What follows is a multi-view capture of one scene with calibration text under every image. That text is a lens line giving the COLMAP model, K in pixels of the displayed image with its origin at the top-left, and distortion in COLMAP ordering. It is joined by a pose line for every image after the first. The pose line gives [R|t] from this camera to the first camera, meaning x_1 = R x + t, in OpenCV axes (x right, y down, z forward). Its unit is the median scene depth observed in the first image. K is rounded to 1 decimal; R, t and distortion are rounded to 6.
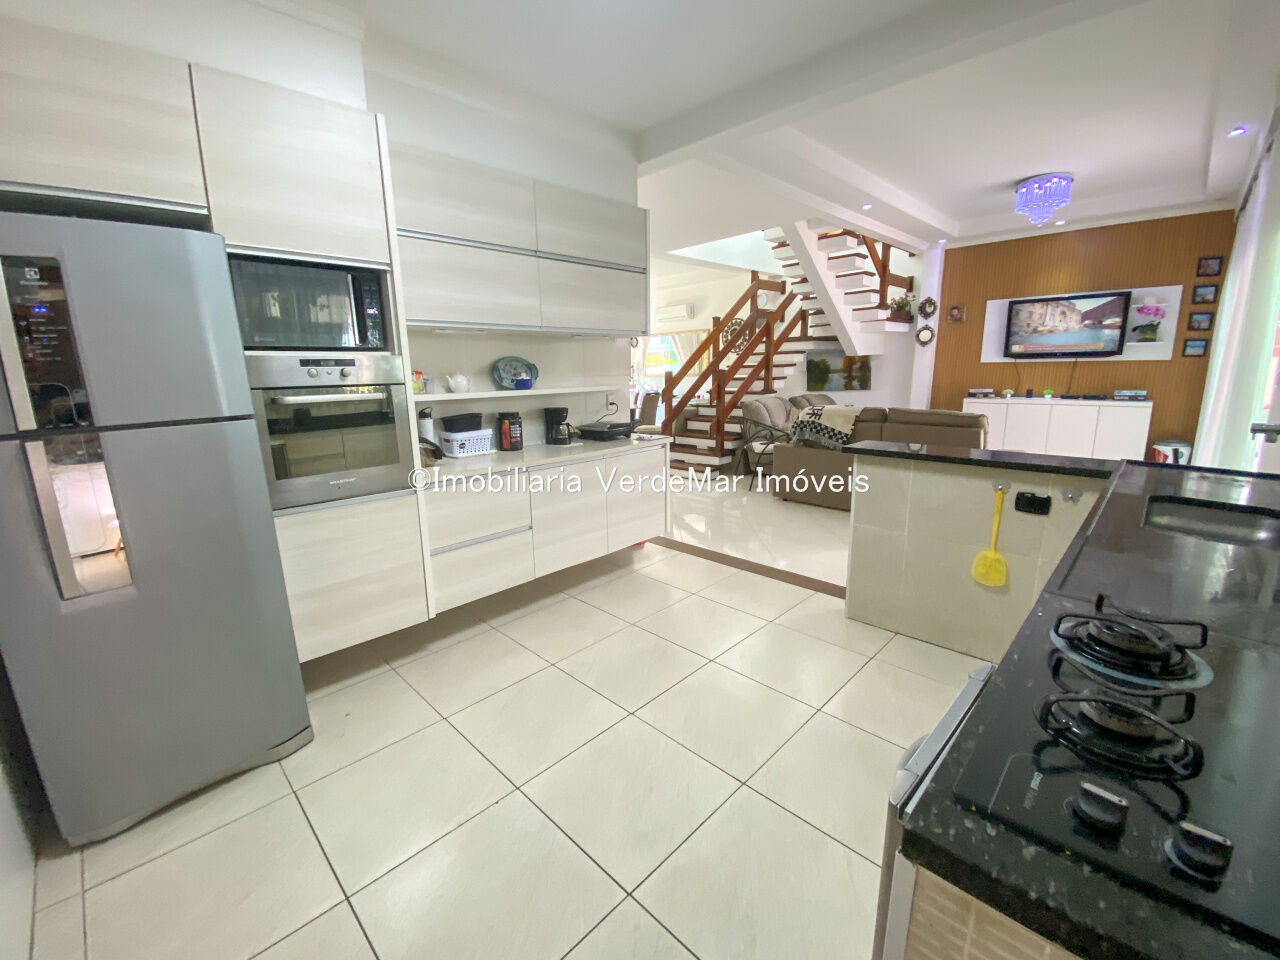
lens RADIAL K [[542.8, 0, 642.1], [0, 542.8, 483.1], [0, 0, 1]] dist [0.022316, -0.021774]
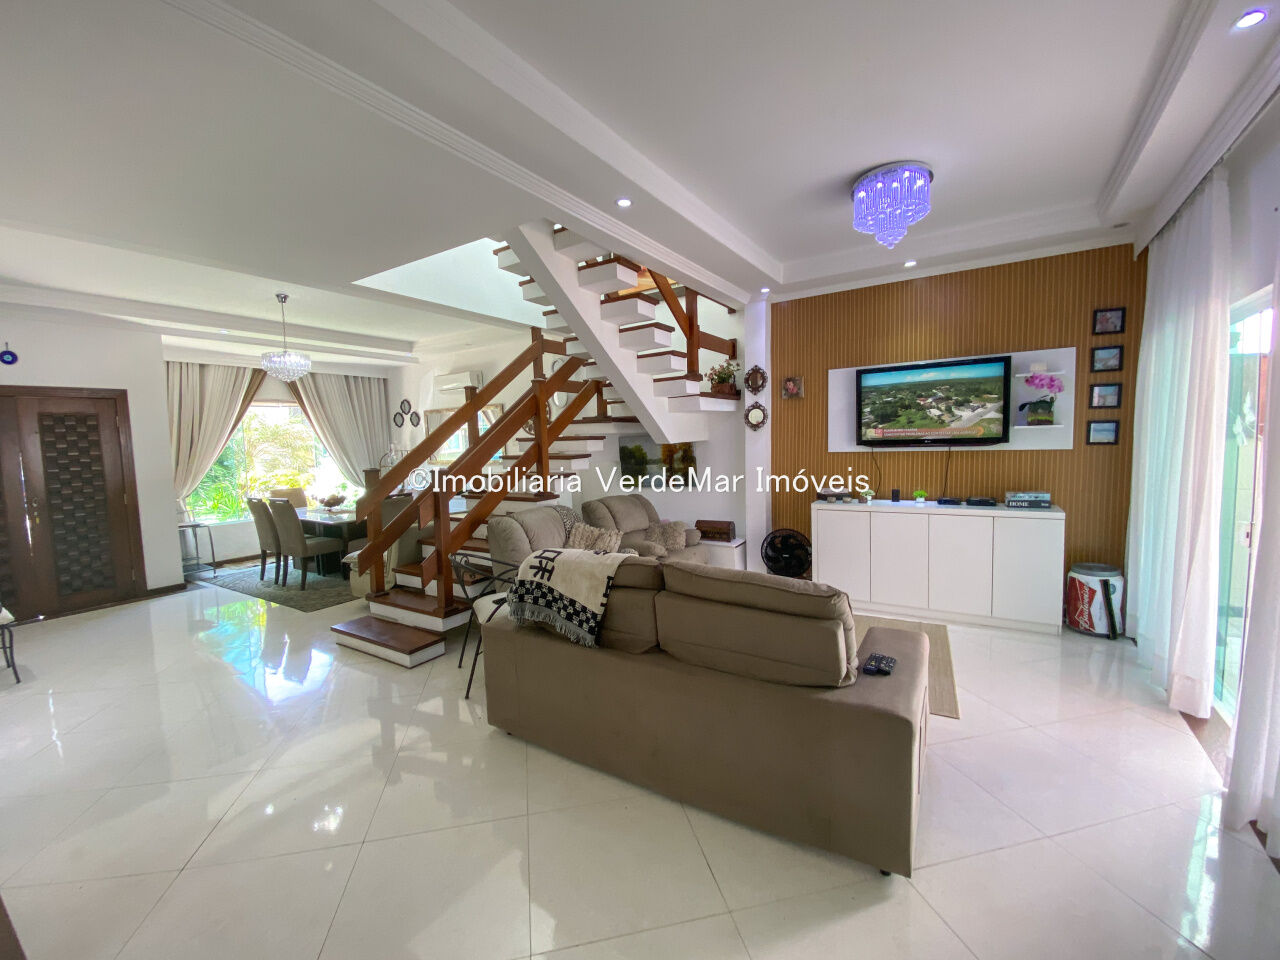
lens RADIAL K [[542.8, 0, 642.1], [0, 542.8, 483.1], [0, 0, 1]] dist [0.022316, -0.021774]
pose [[0.978168, -0.026334, 0.206141, 0.254283], [0.053776, 0.990228, -0.128675, -0.112736], [-0.200738, 0.136951, 0.970025, 0.395583]]
